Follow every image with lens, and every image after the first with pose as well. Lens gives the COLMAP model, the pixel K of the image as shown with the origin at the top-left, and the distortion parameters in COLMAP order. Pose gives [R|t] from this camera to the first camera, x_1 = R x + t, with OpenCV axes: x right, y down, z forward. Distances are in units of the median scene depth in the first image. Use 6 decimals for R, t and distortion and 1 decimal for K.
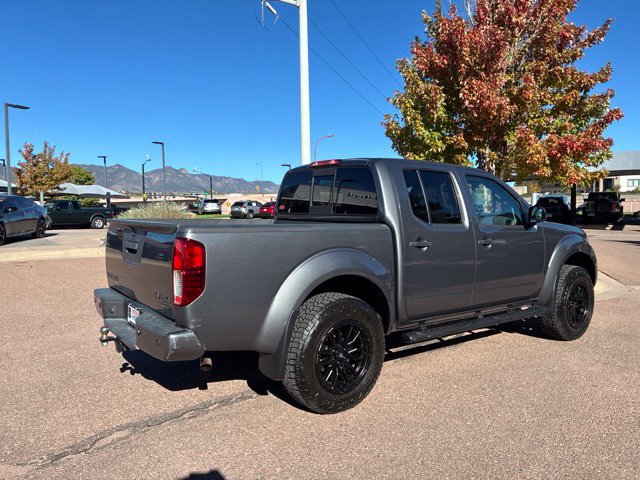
lens RADIAL K [[487.3, 0, 313.4], [0, 487.3, 246.9], [0, 0, 1]] dist [0.046975, -0.061986]
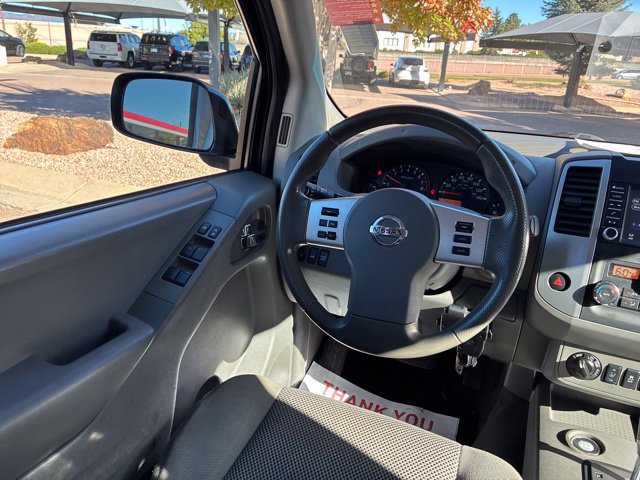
lens RADIAL K [[487.3, 0, 320.9], [0, 487.3, 242.3], [0, 0, 1]] dist [0.046975, -0.061986]
pose [[0.859827, -0.120452, 0.496174, 0.078331], [-0.027856, 0.959261, 0.281144, -0.053091], [-0.509825, -0.255556, 0.821444, 0.555658]]
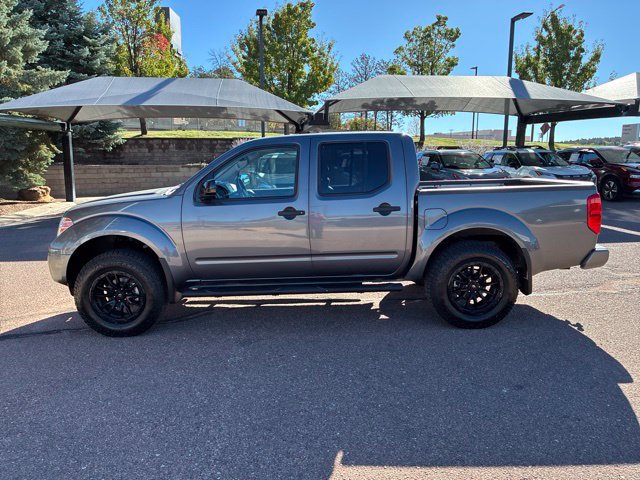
lens RADIAL K [[487.3, 0, 320.3], [0, 487.3, 240.4], [0, 0, 1]] dist [0.046975, -0.061986]
pose [[-0.818145, -0.080605, 0.569335, -0.247447], [0.062230, 0.971899, 0.227025, -0.099566], [-0.571635, 0.221169, -0.790138, 1.011908]]
